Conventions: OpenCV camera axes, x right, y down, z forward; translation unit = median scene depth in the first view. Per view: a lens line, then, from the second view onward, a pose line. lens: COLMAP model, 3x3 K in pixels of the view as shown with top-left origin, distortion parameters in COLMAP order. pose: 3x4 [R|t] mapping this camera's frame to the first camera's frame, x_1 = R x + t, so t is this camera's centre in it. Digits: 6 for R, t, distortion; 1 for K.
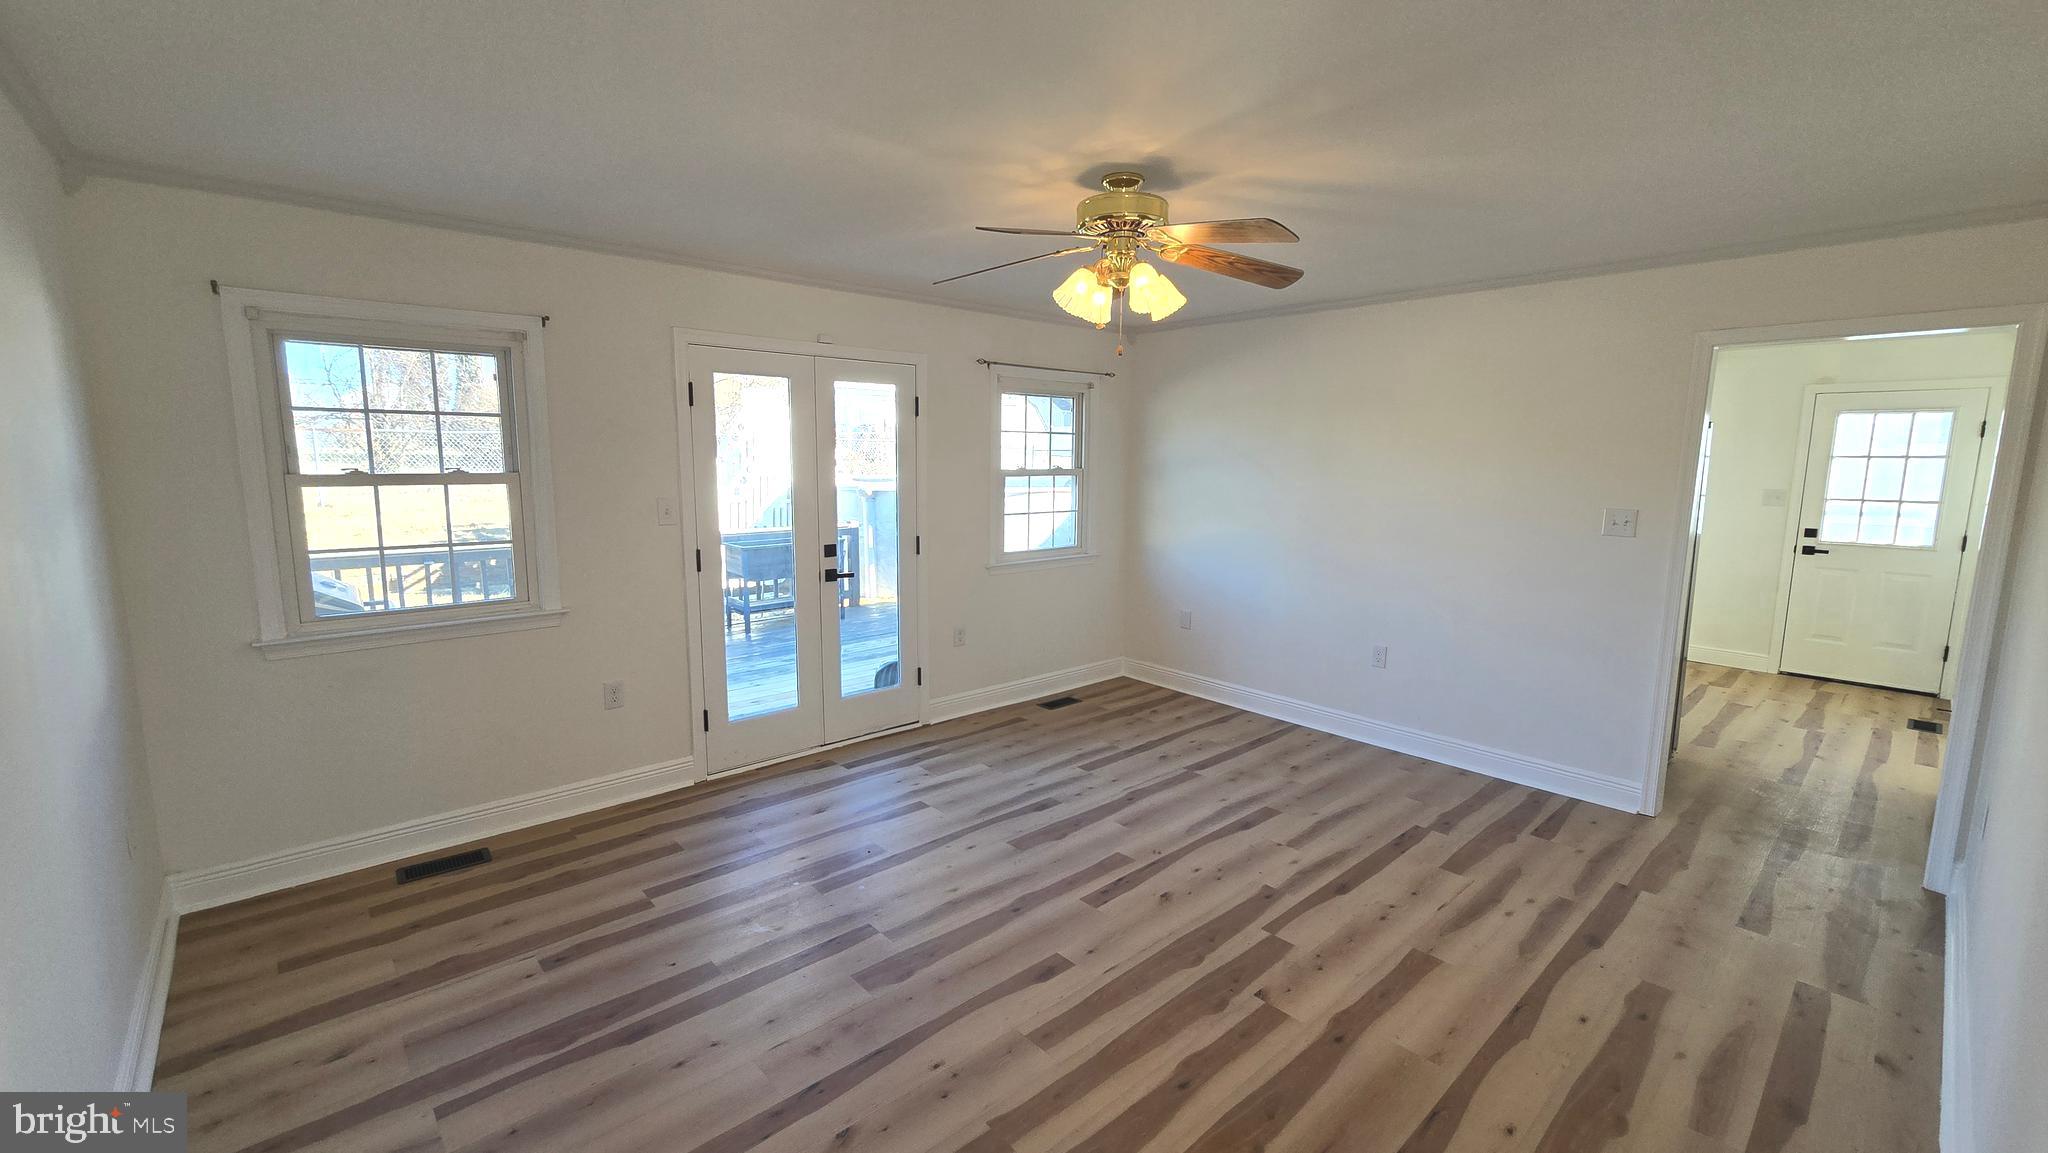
lens RADIAL K [[847.9, 0, 1032.3], [0, 847.9, 569.9], [0, 0, 1]] dist [-0.001645, -0.000418]
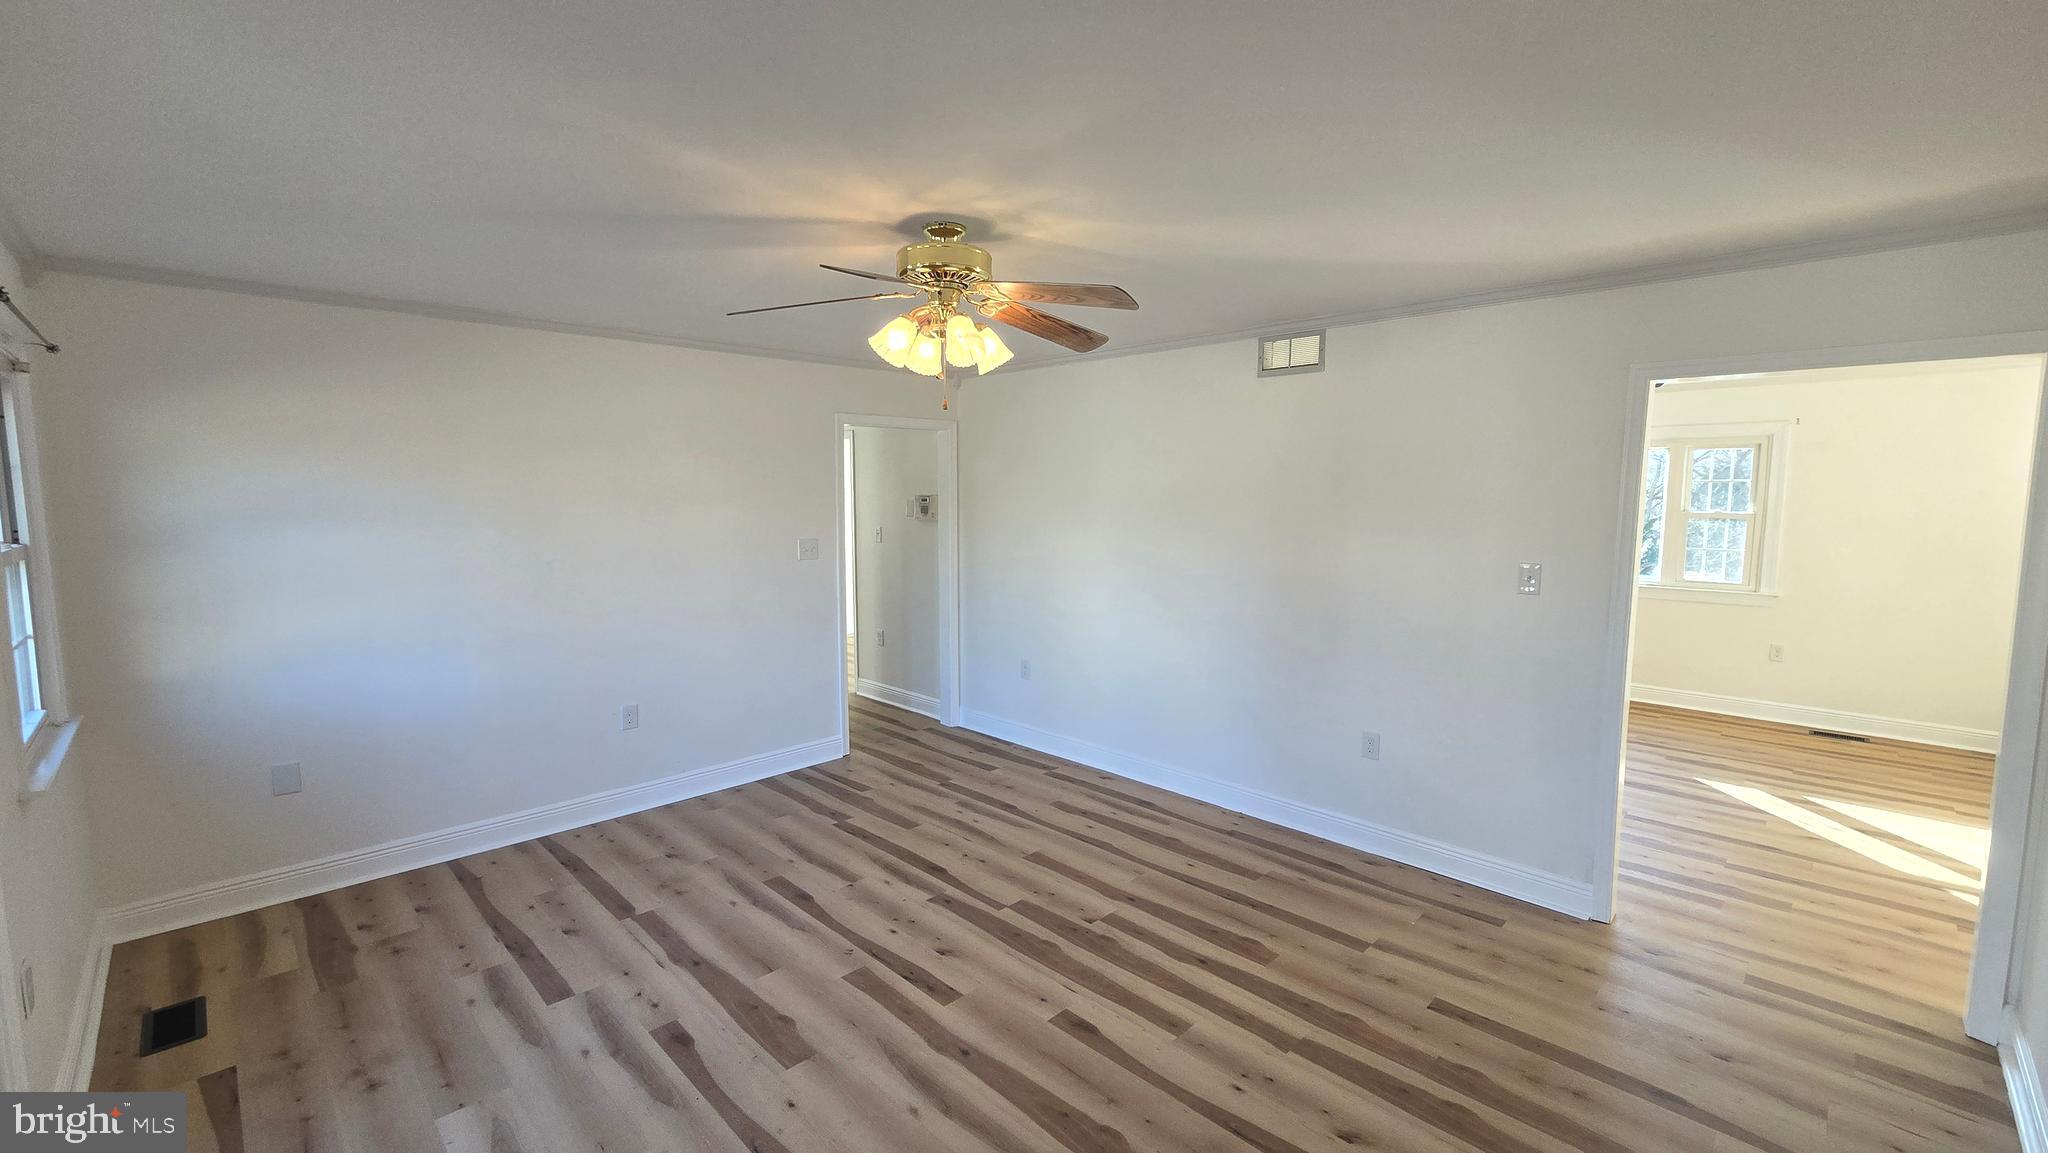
lens RADIAL K [[847.9, 0, 1032.3], [0, 847.9, 569.9], [0, 0, 1]] dist [-0.001645, -0.000418]
pose [[-0.054474, -0.107096, 0.992755, -0.677663], [0.137298, 0.983984, 0.113683, -0.132474], [-0.989031, 0.142497, -0.038898, 0.752623]]
